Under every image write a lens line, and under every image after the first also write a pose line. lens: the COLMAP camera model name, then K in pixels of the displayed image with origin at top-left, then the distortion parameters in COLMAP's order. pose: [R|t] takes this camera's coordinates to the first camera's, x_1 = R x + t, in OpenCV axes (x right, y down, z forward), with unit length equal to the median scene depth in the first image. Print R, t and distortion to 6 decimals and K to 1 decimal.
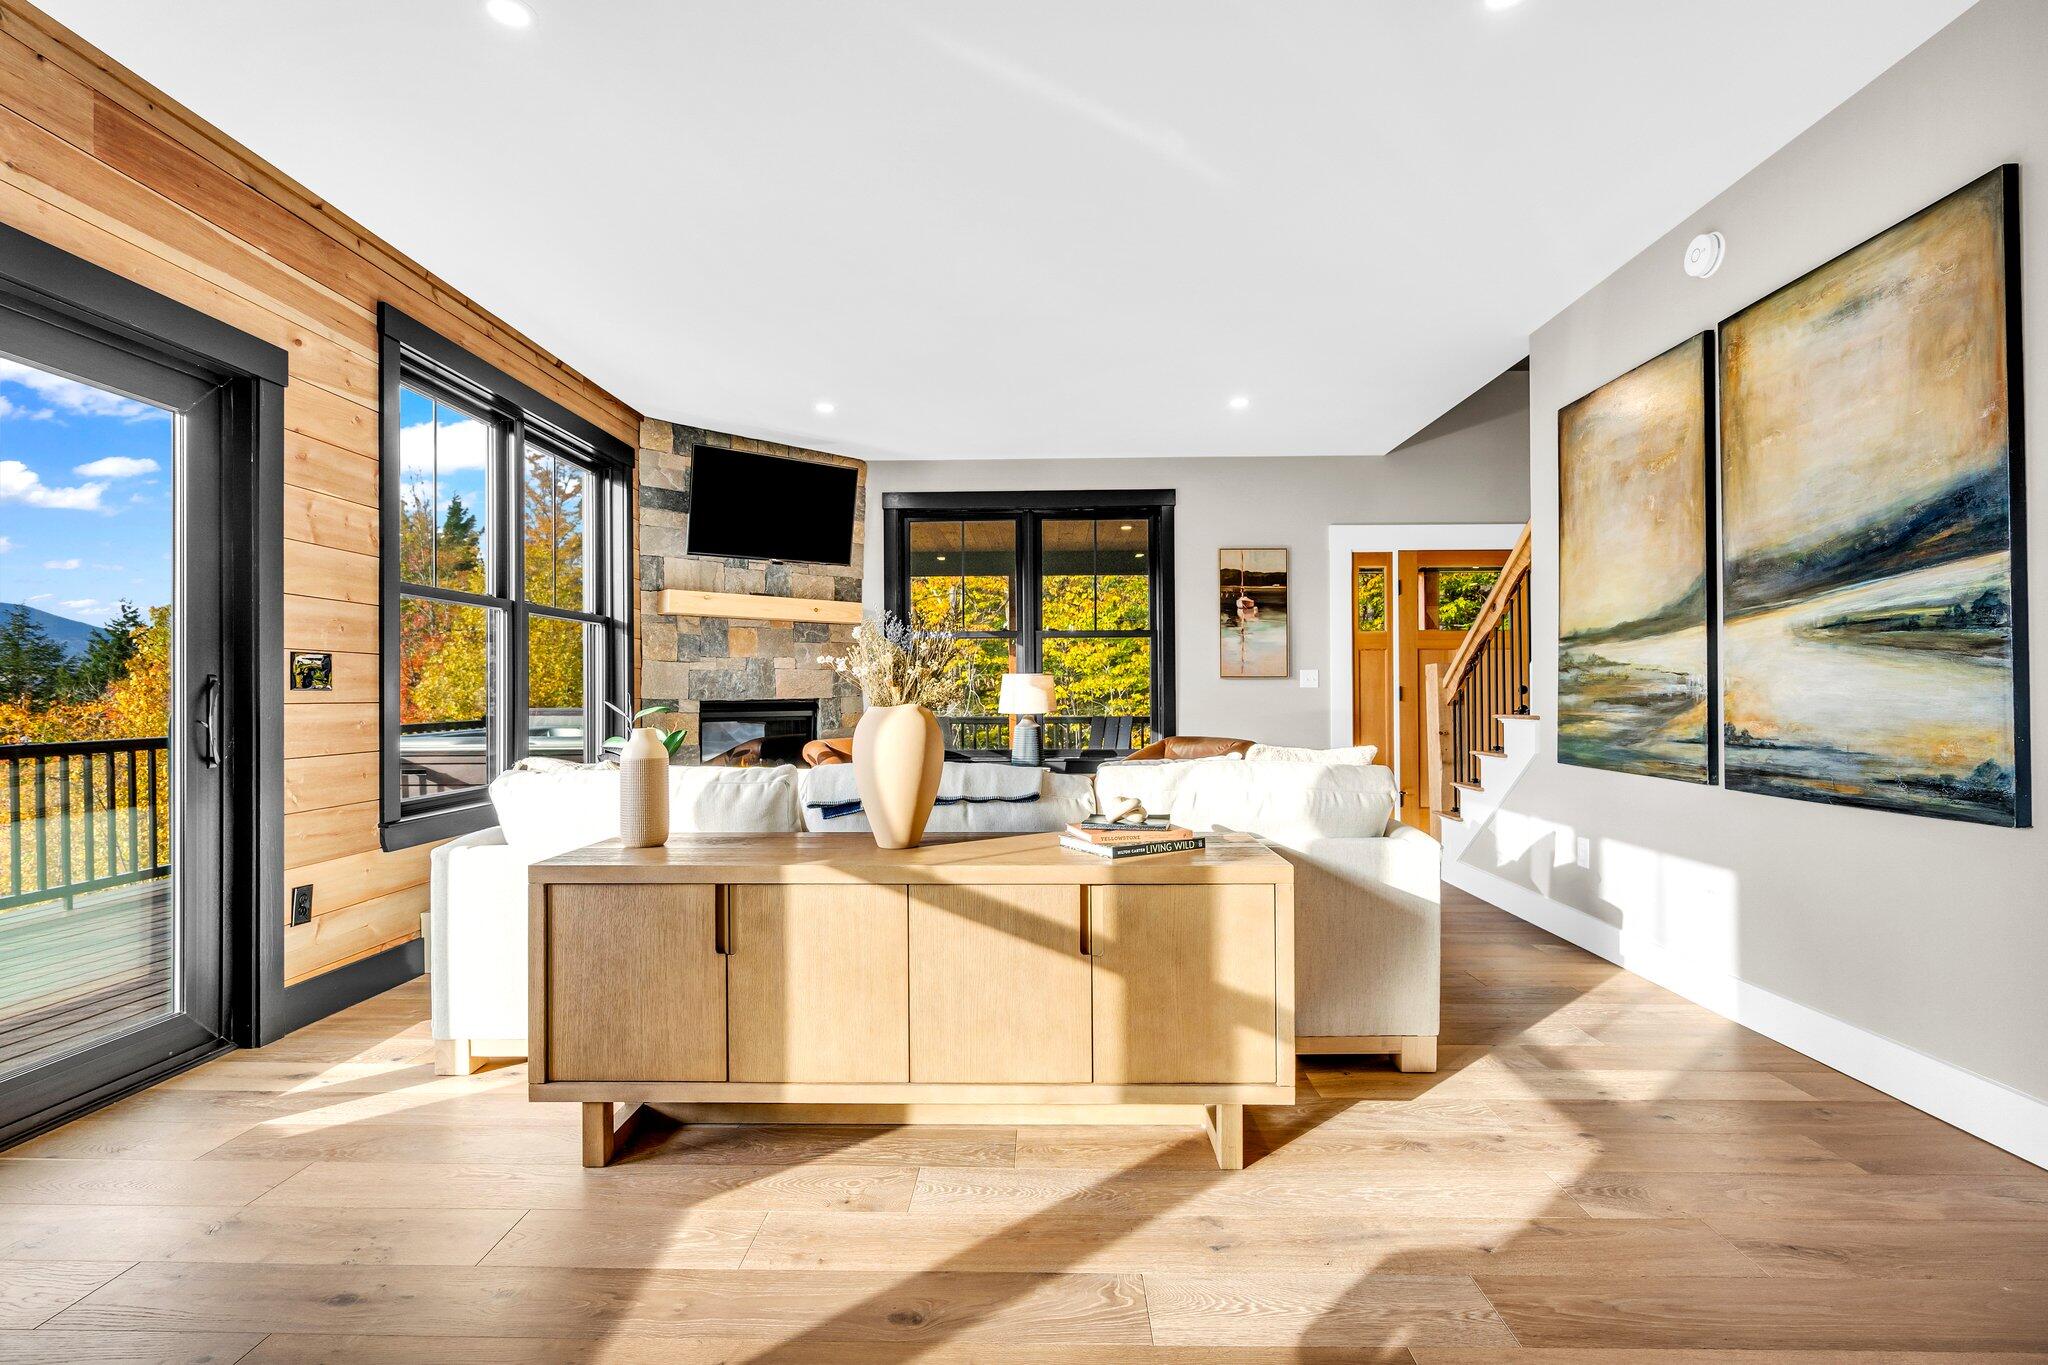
lens RADIAL K [[950.0, 0, 1017.6], [0, 950.0, 686.5], [0, 0, 1]] dist [0.000093, 0.000981]
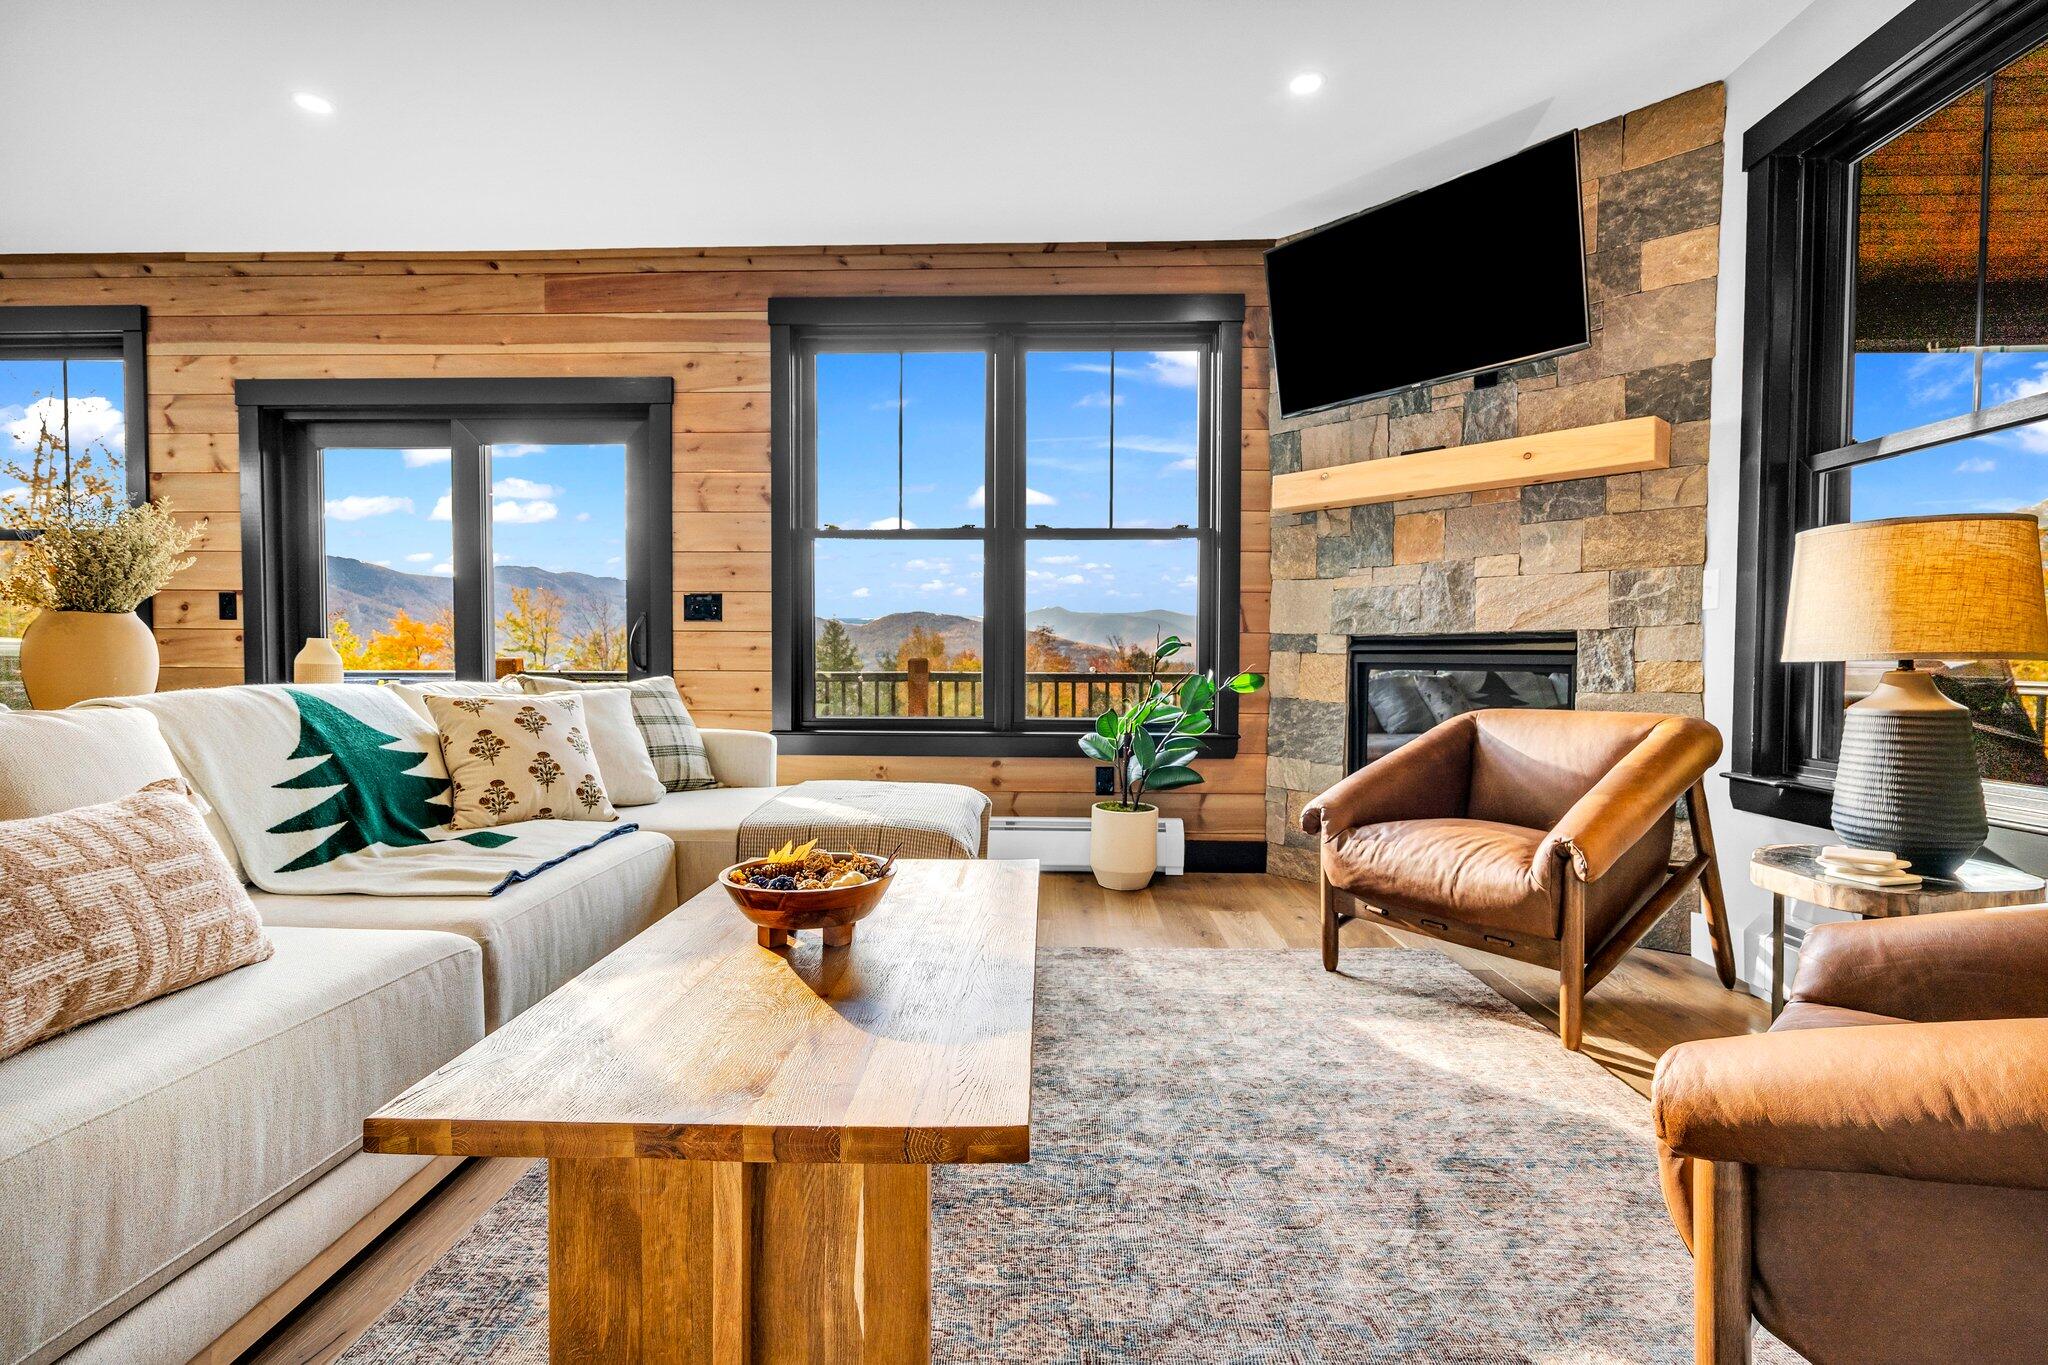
lens RADIAL K [[950.0, 0, 1017.6], [0, 950.0, 686.5], [0, 0, 1]] dist [0.000093, 0.000981]
pose [[-0.004781, 0.034040, -0.999409, 0.351633], [0.000536, 0.999420, 0.034037, 0.029809], [0.999988, -0.000373, -0.004796, 0.840200]]
